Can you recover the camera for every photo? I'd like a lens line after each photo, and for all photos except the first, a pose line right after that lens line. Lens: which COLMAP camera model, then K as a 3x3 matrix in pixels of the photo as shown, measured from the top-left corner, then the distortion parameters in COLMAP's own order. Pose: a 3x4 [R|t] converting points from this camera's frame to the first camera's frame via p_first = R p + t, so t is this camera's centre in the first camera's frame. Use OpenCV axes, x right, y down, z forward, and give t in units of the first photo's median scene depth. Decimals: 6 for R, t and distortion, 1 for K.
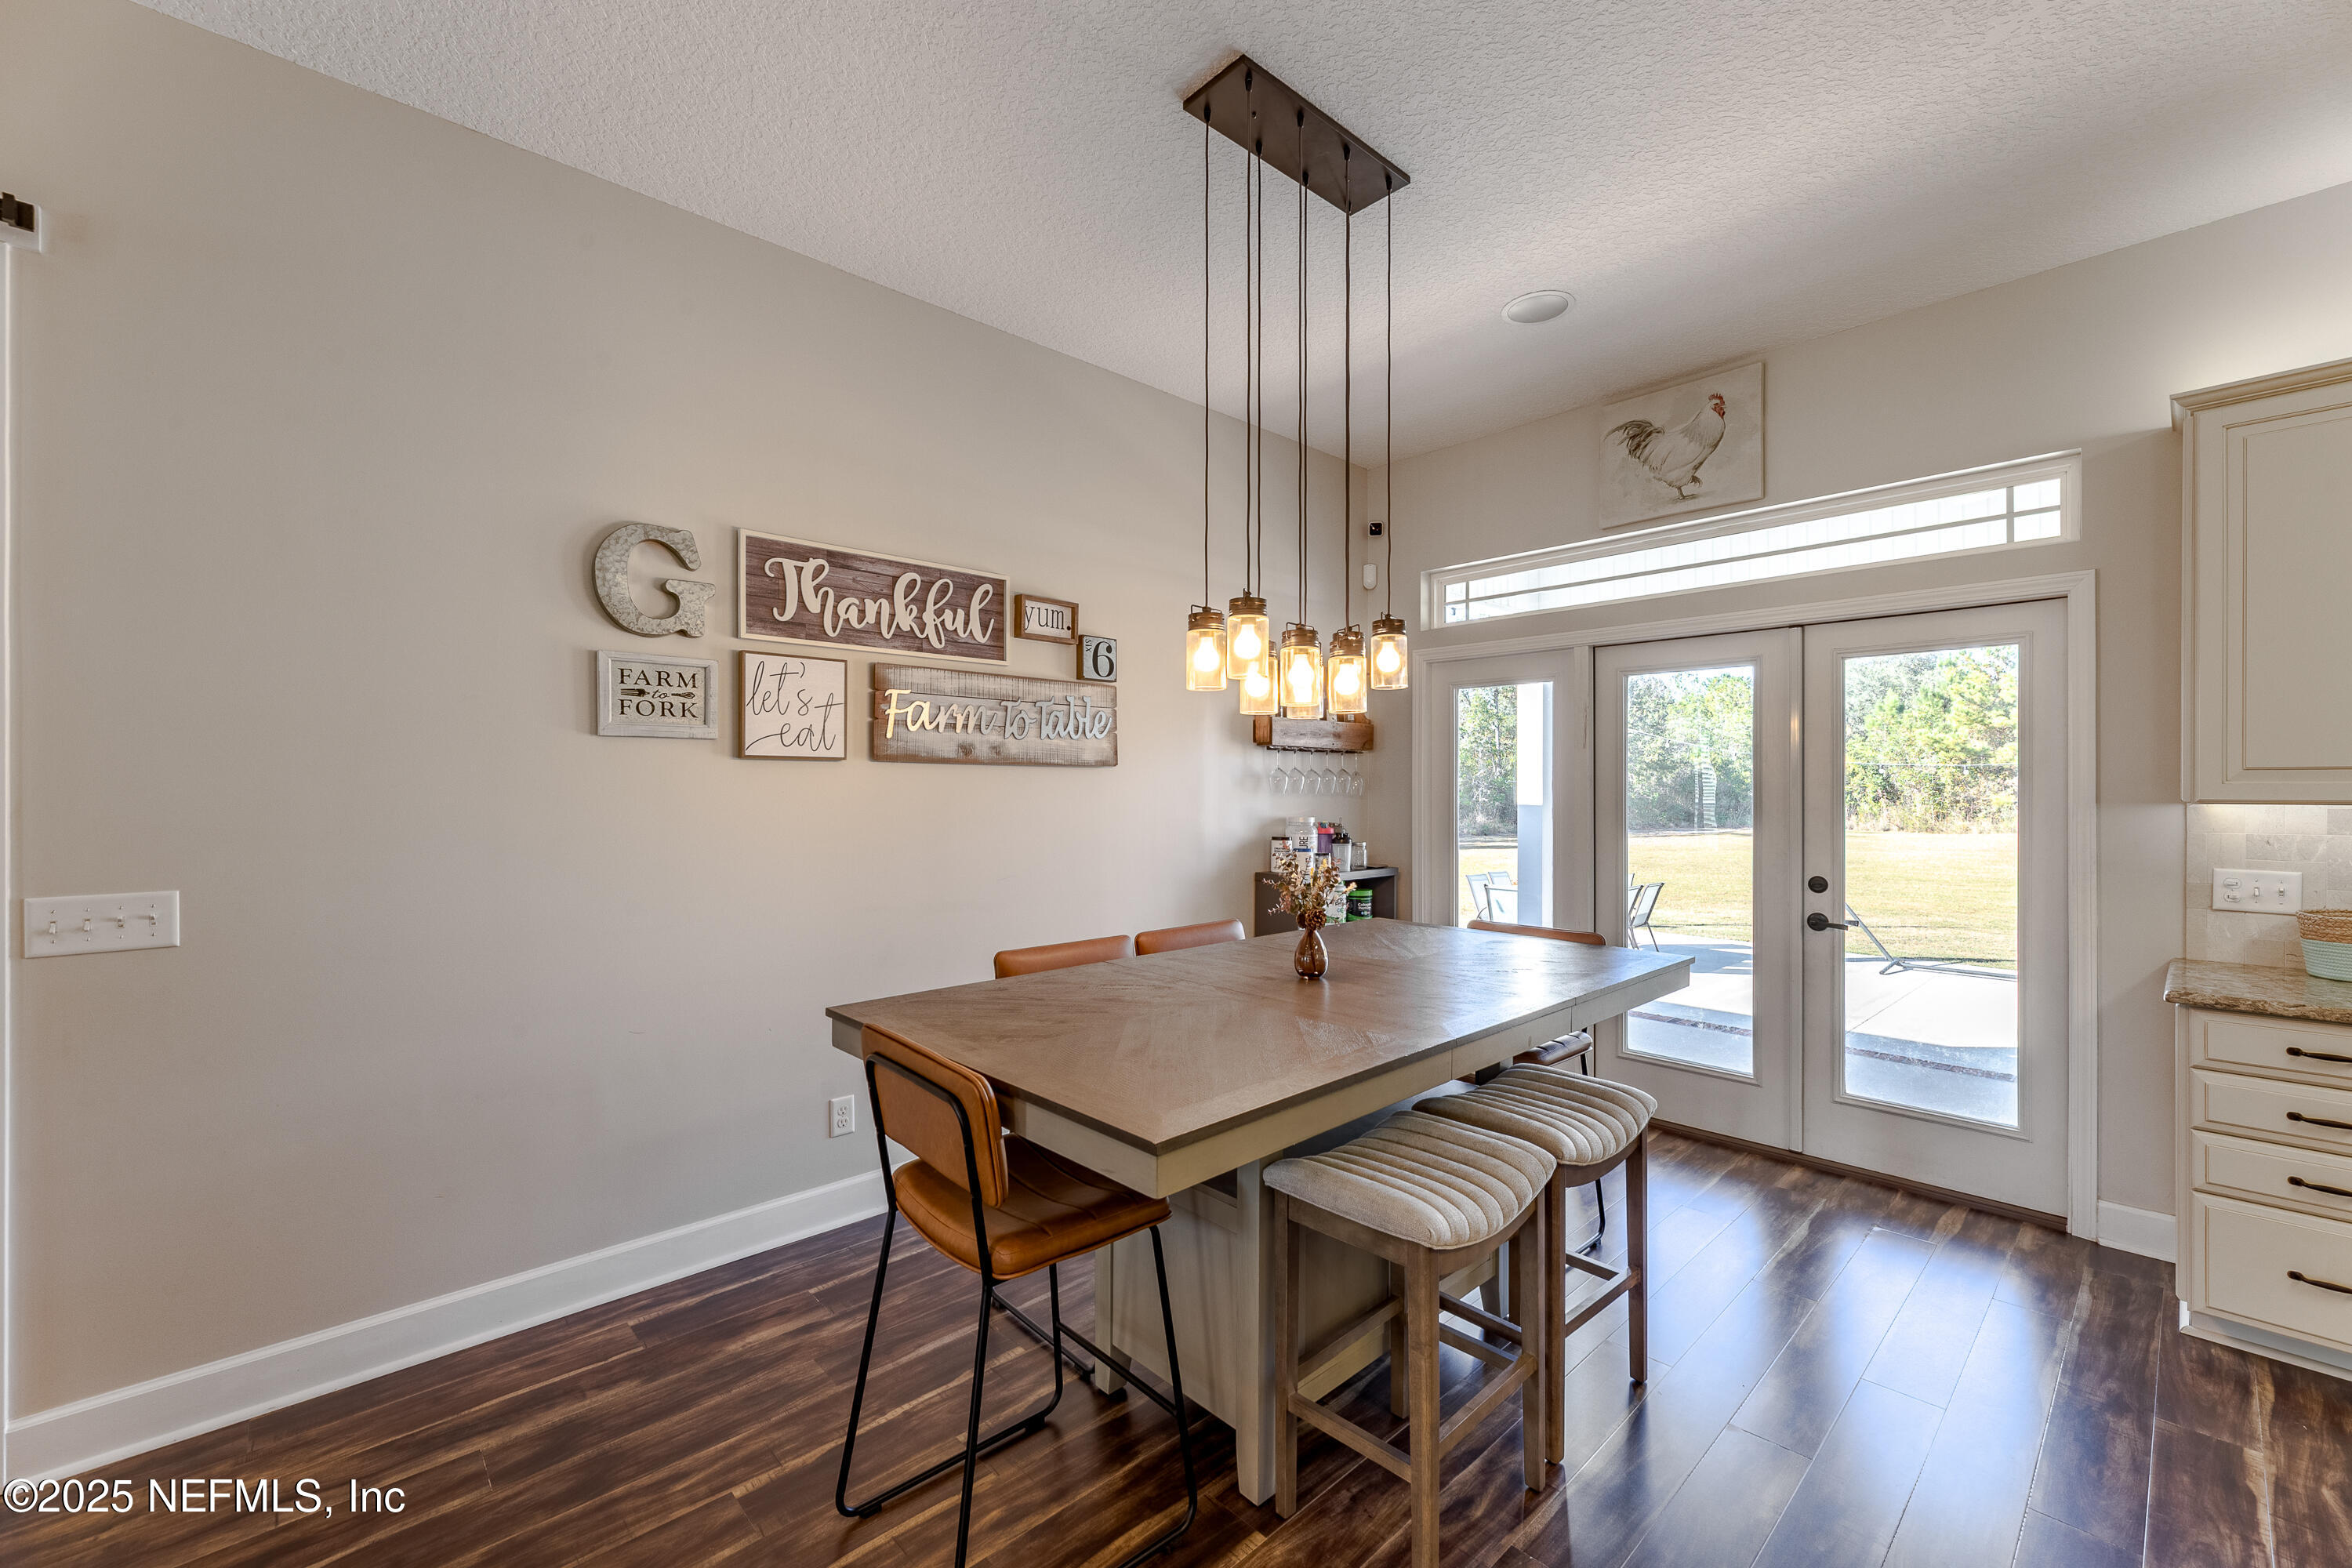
lens RADIAL K [[954.8, 0, 1178.2], [0, 954.8, 787.1], [0, 0, 1]] dist [-0.001747, 0.000232]
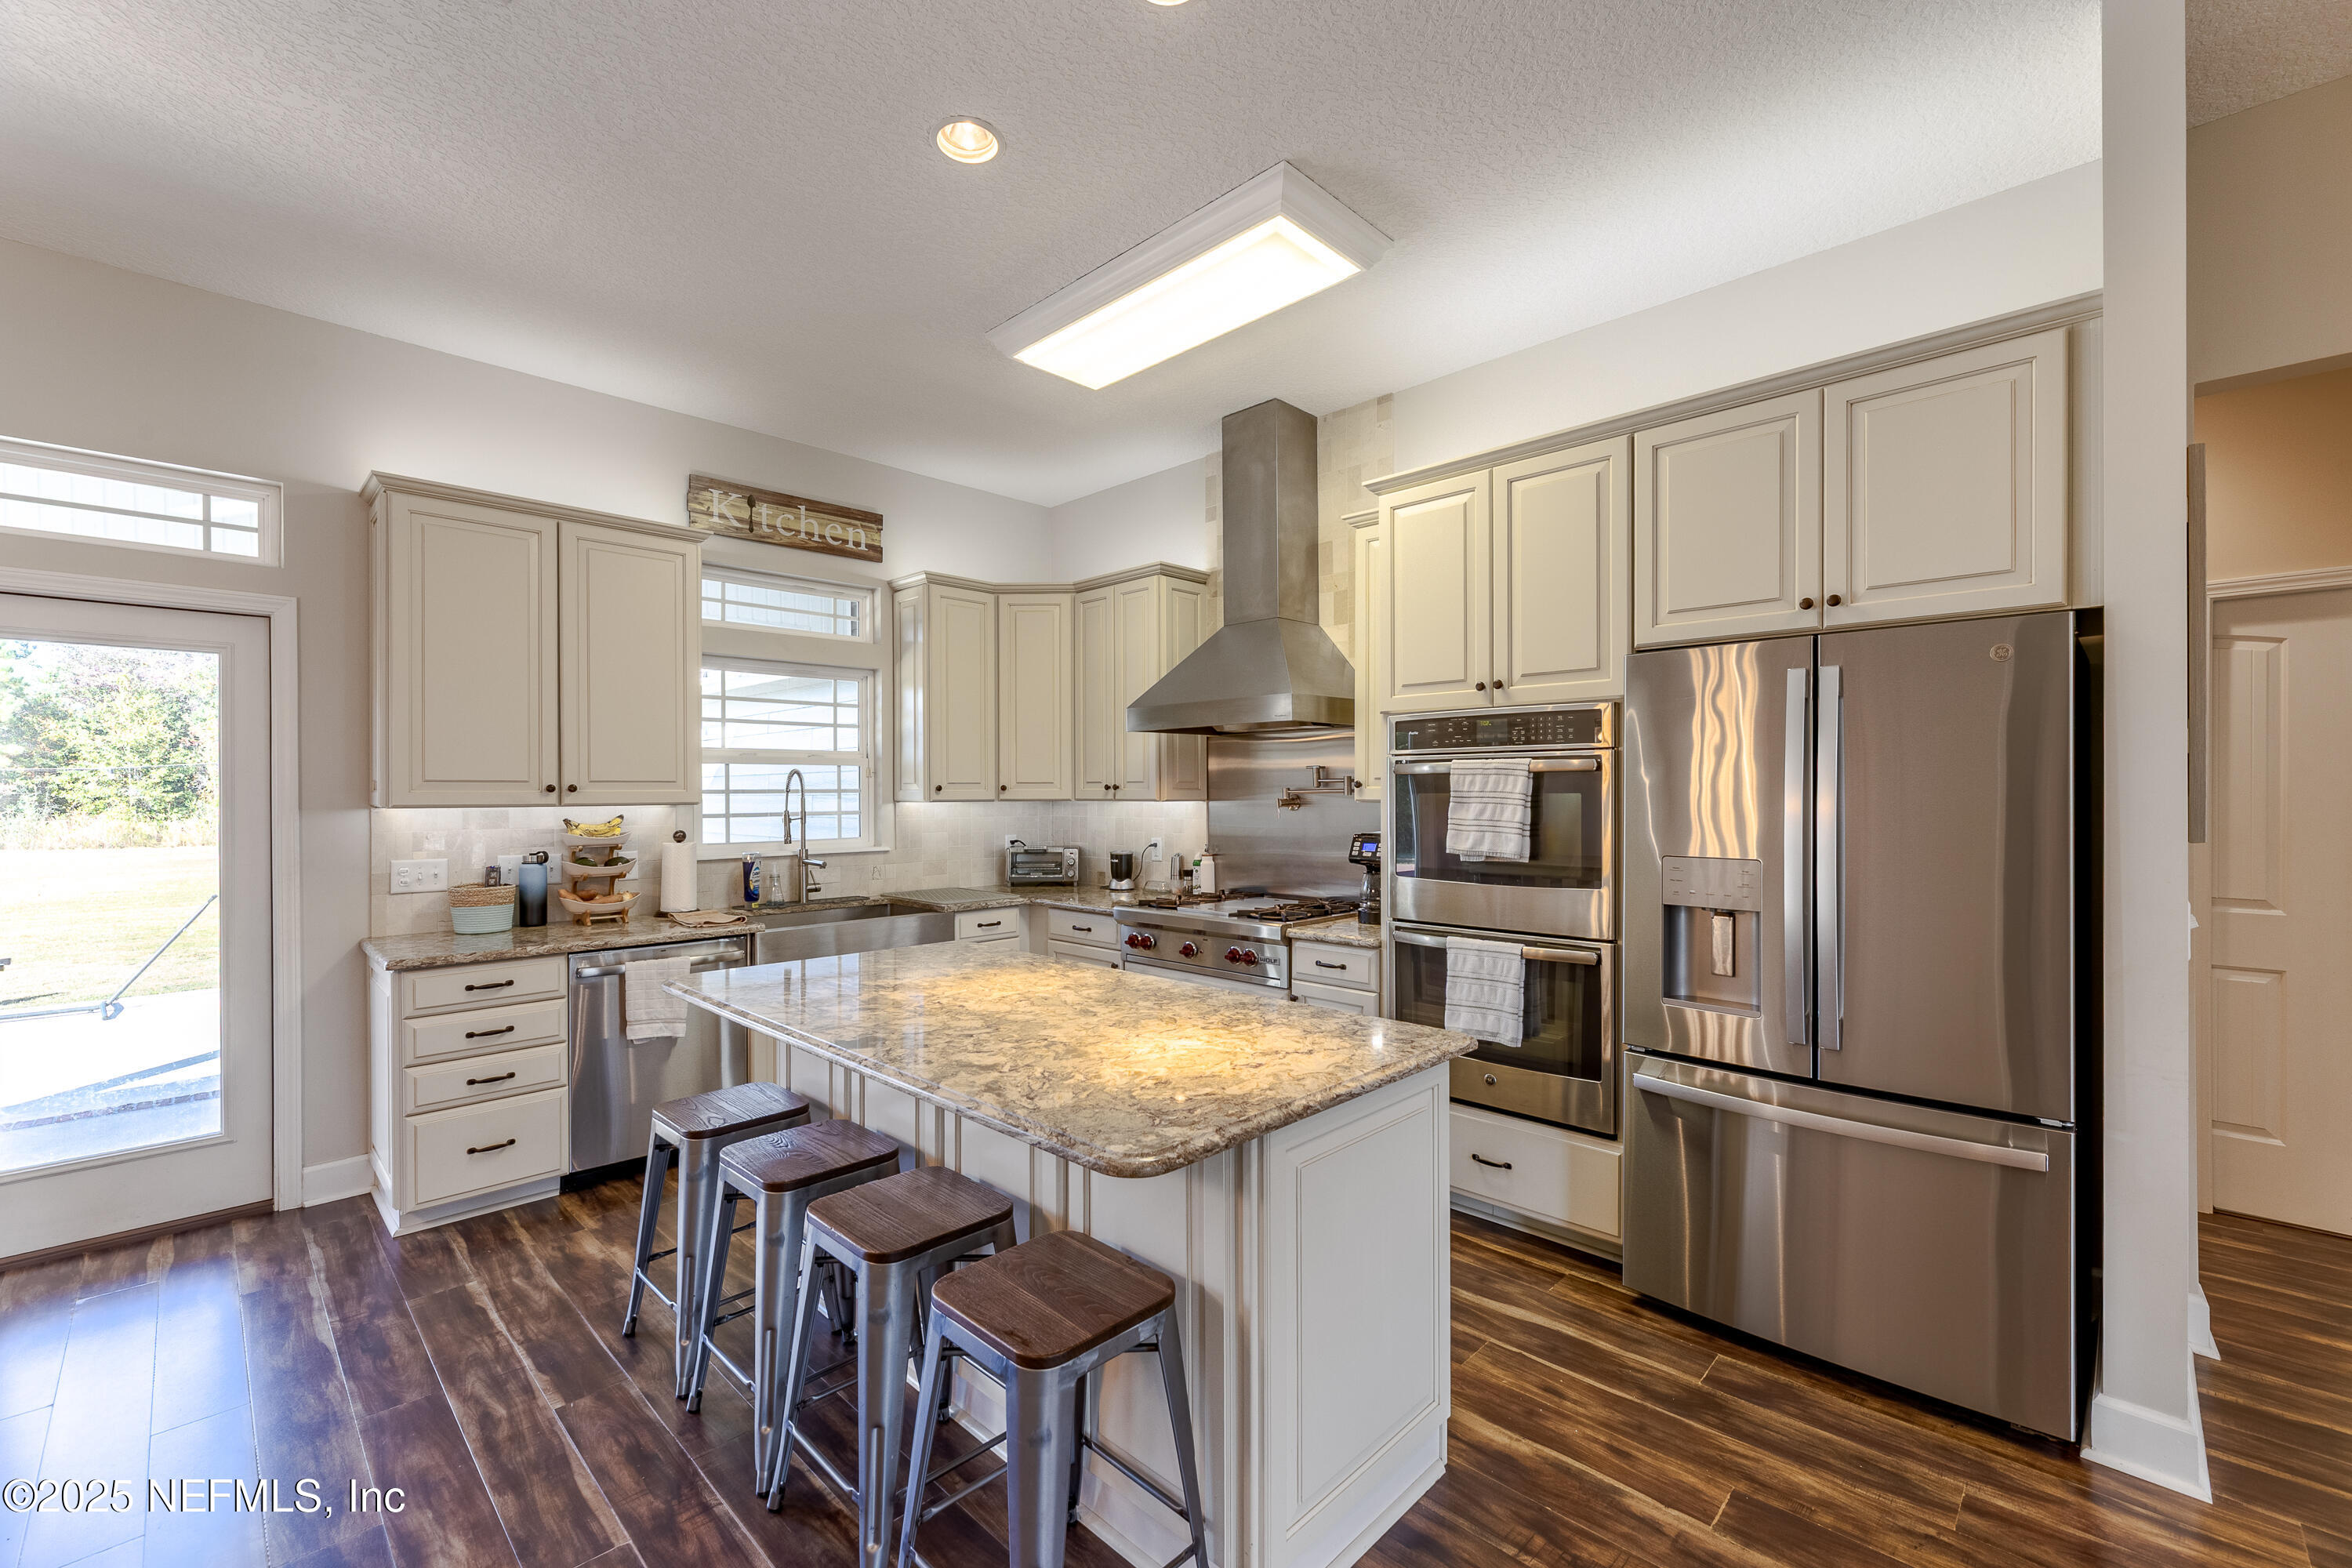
lens RADIAL K [[966.4, 0, 1173.5], [0, 966.4, 794.2], [0, 0, 1]] dist [-0.001069, -0.000270]
pose [[-0.044692, -0.001886, 0.998999, -0.188107], [0.003240, 0.999993, 0.002033, -0.000236], [-0.998996, 0.003328, -0.044685, 0.036883]]
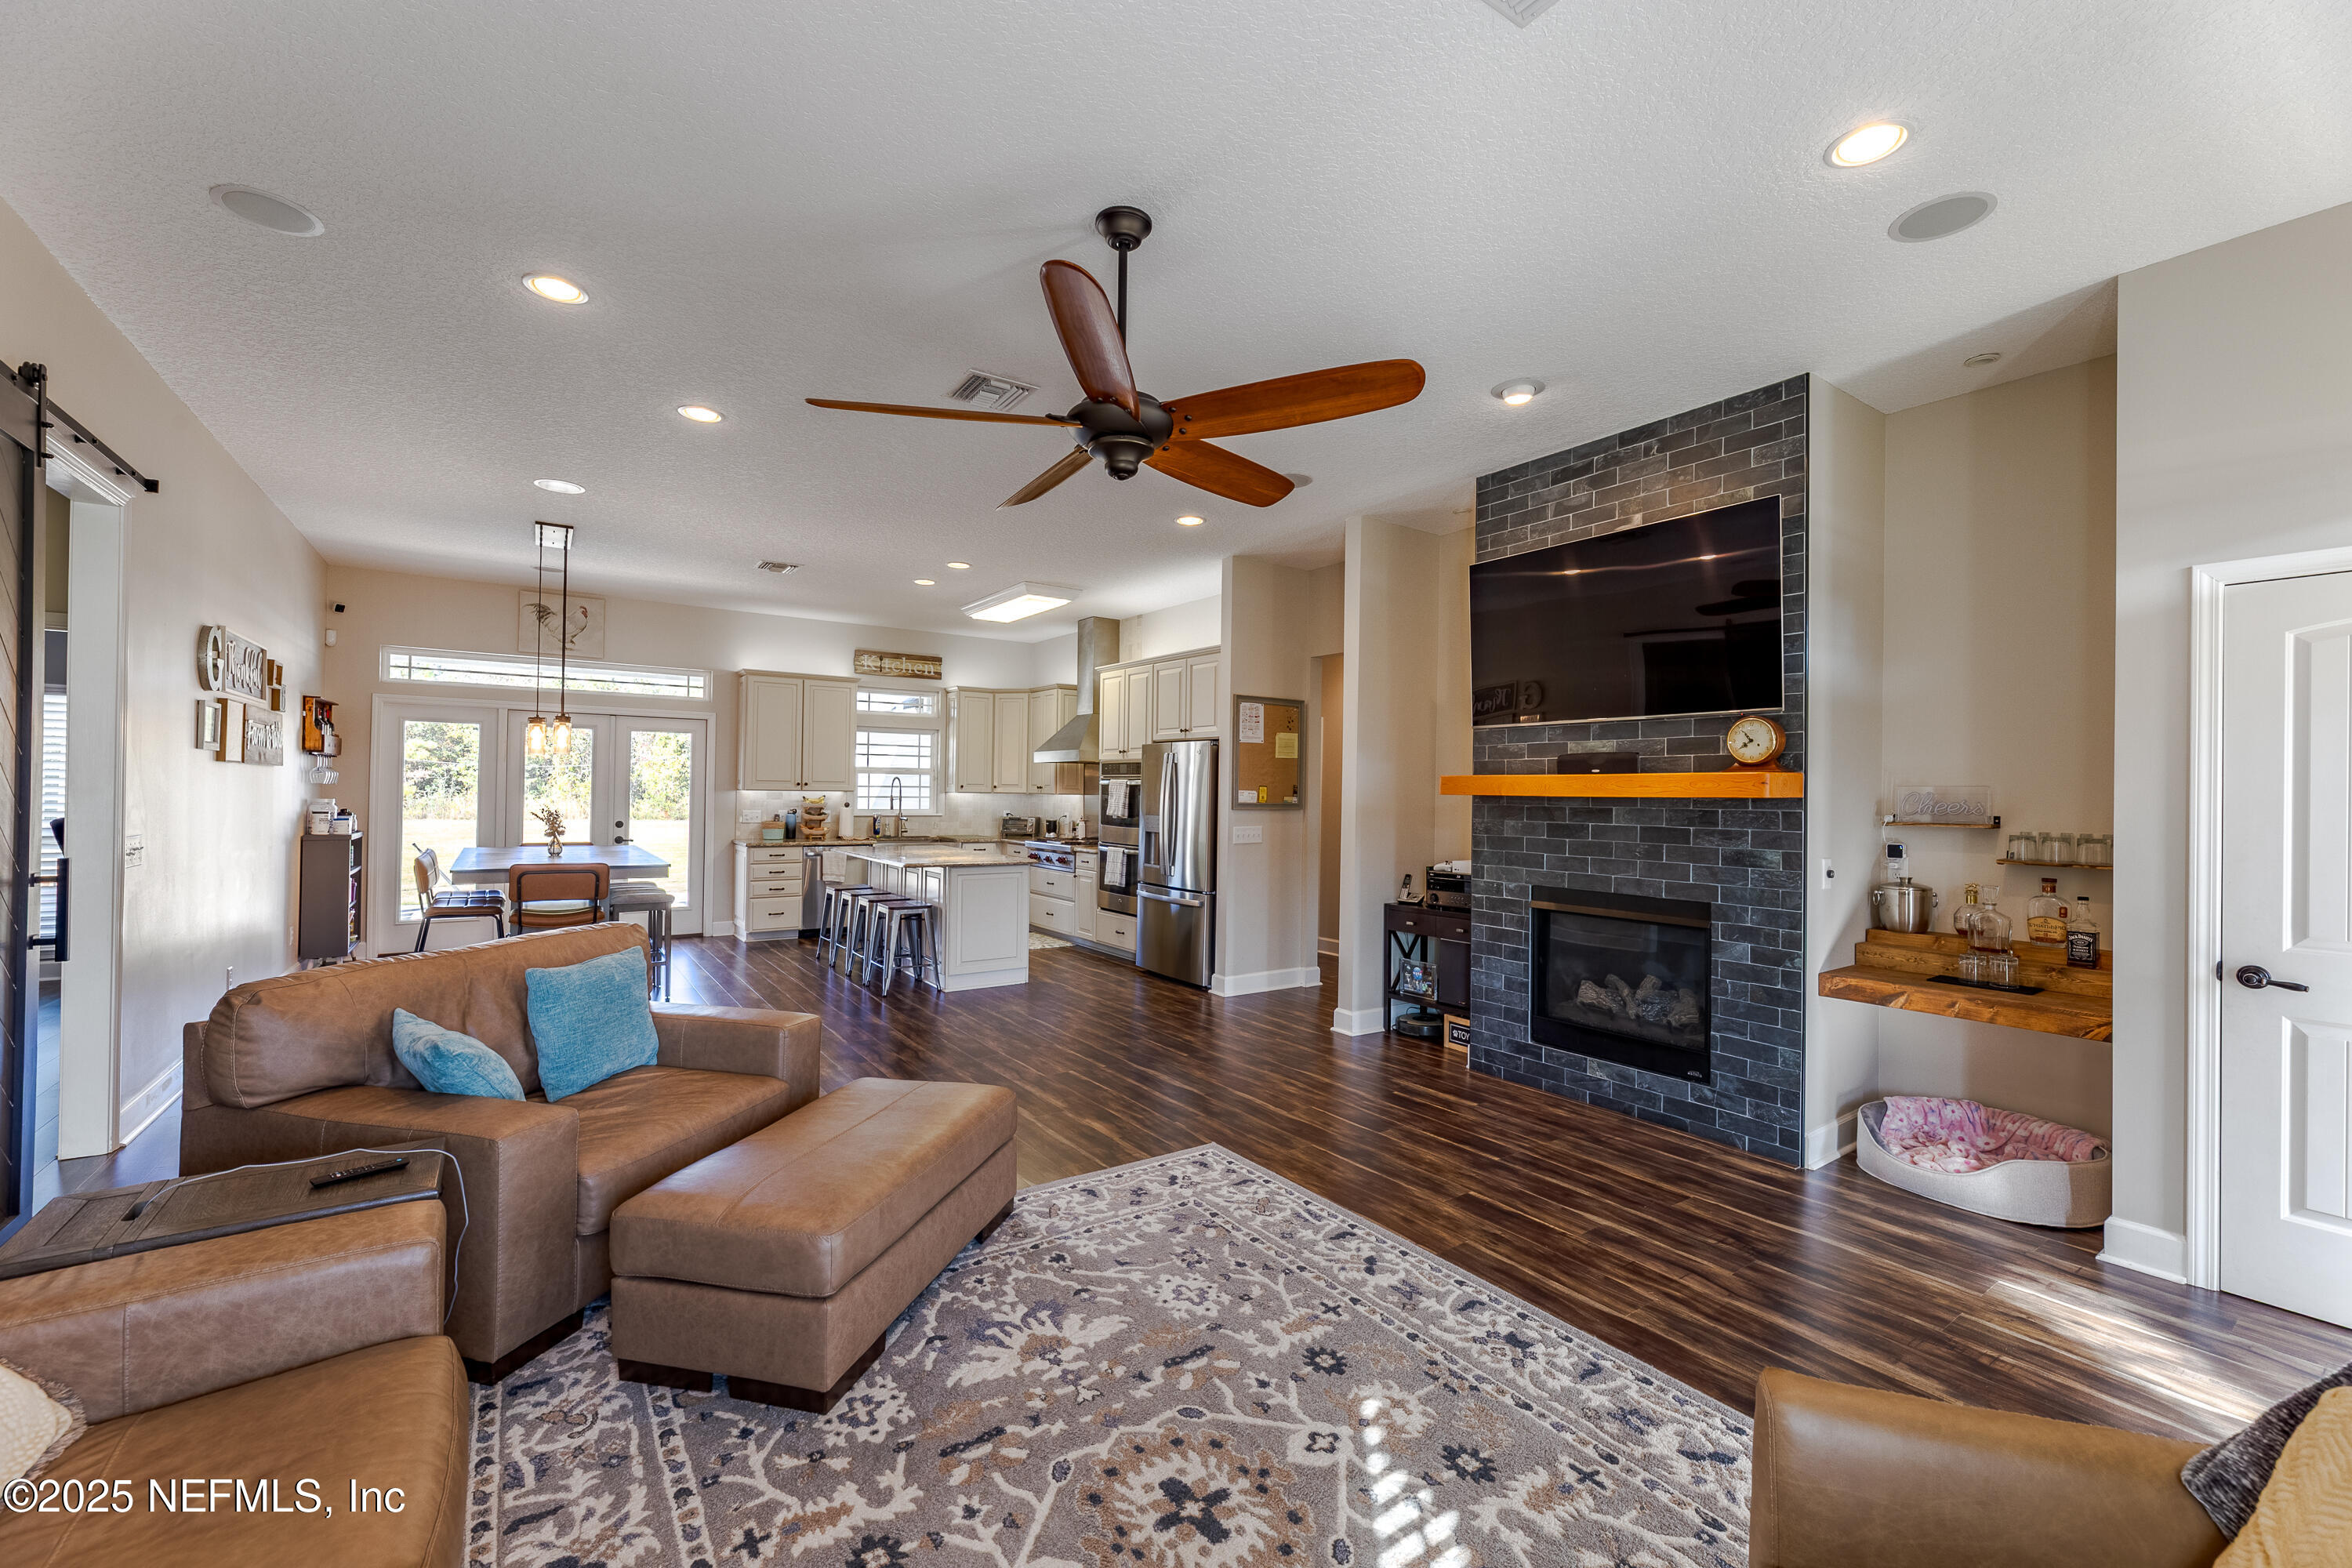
lens RADIAL K [[944.8, 0, 1180.2], [0, 944.8, 783.4], [0, 0, 1]] dist [0.001718, 0.000125]
pose [[0.136669, 0.009510, 0.990571, -1.709586], [-0.015888, 0.999846, -0.007406, -0.005777], [-0.990489, -0.014726, 0.136799, -0.825870]]
